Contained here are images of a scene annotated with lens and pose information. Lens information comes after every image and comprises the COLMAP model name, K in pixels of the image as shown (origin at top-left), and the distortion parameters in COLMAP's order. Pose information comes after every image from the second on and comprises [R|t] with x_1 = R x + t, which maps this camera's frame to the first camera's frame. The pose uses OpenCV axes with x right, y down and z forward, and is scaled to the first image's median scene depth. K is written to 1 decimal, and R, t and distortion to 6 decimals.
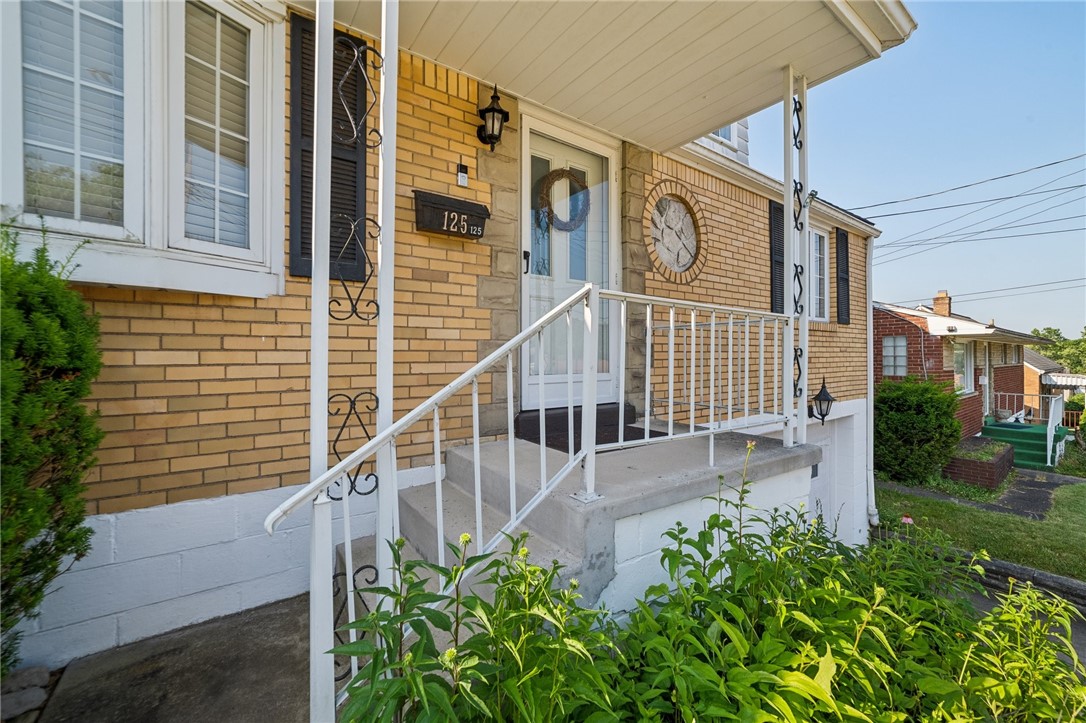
lens RADIAL K [[426.8, 0, 550.4], [0, 426.8, 348.5], [0, 0, 1]] dist [-0.003296, -0.000049]
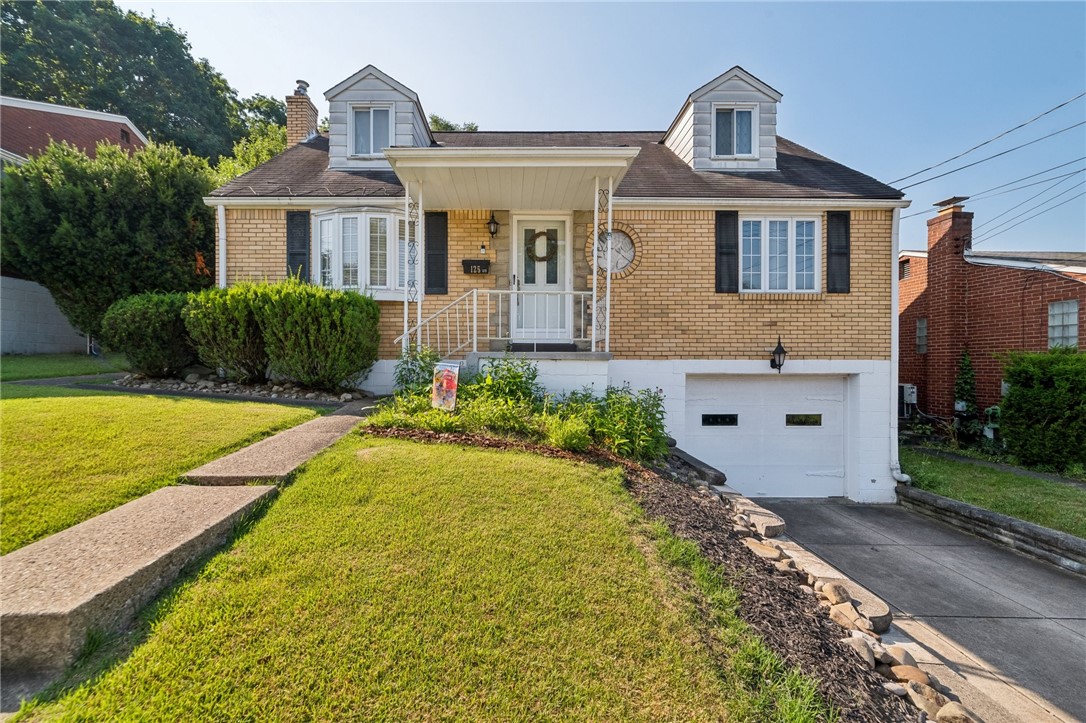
lens RADIAL K [[455.0, 0, 537.5], [0, 455.0, 352.4], [0, 0, 1]] dist [0.002856, 0.001129]
pose [[0.819516, -0.018711, -0.572751, 1.308880], [0.007434, 0.999730, -0.022023, 0.223038], [0.573008, 0.013791, 0.819434, -0.845661]]
